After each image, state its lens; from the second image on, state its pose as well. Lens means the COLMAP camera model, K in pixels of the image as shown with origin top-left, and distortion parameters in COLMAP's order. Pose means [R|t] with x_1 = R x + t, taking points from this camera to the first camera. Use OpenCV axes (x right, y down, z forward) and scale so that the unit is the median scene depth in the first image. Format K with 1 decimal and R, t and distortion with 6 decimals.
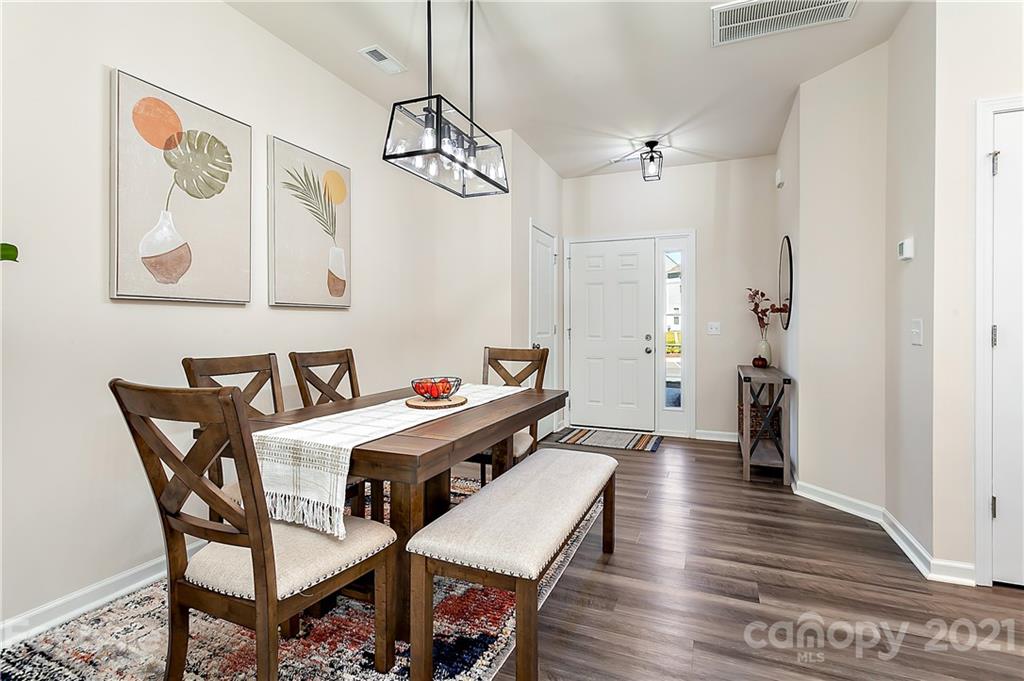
lens RADIAL K [[494.3, 0, 511.9], [0, 494.3, 333.7], [0, 0, 1]] dist [-0.001315, 0.000312]
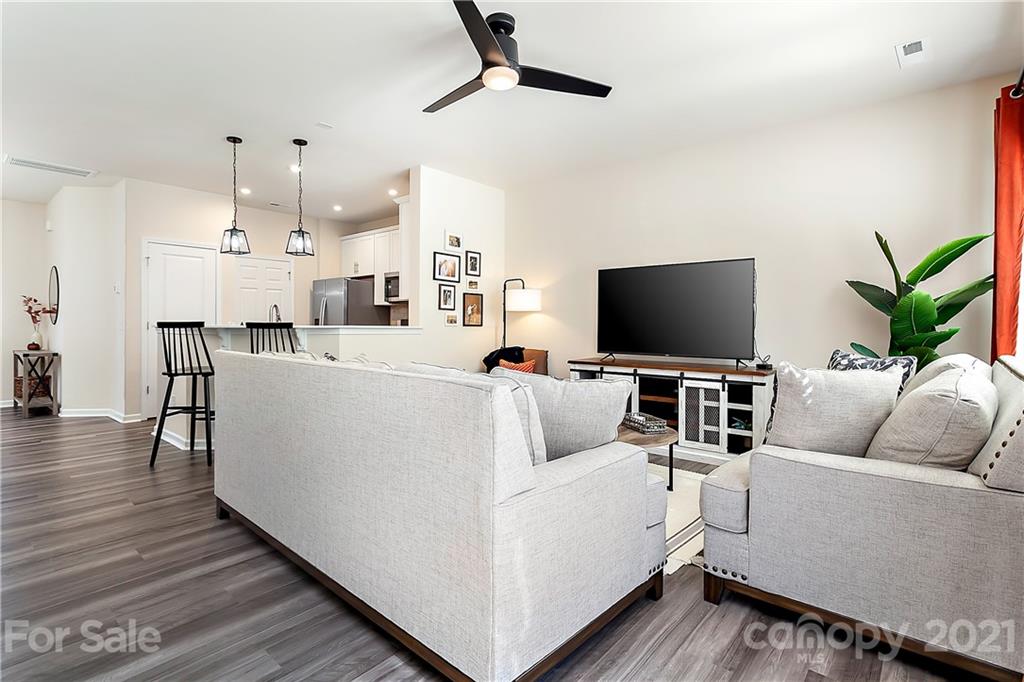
lens RADIAL K [[494.3, 0, 517.5], [0, 494.3, 317.0], [0, 0, 1]] dist [-0.001315, 0.000312]
pose [[0.314814, 0.000438, 0.949153, -0.446479], [0.002780, 0.999995, -0.001384, -0.025177], [-0.949149, 0.003074, 0.314811, -0.844284]]
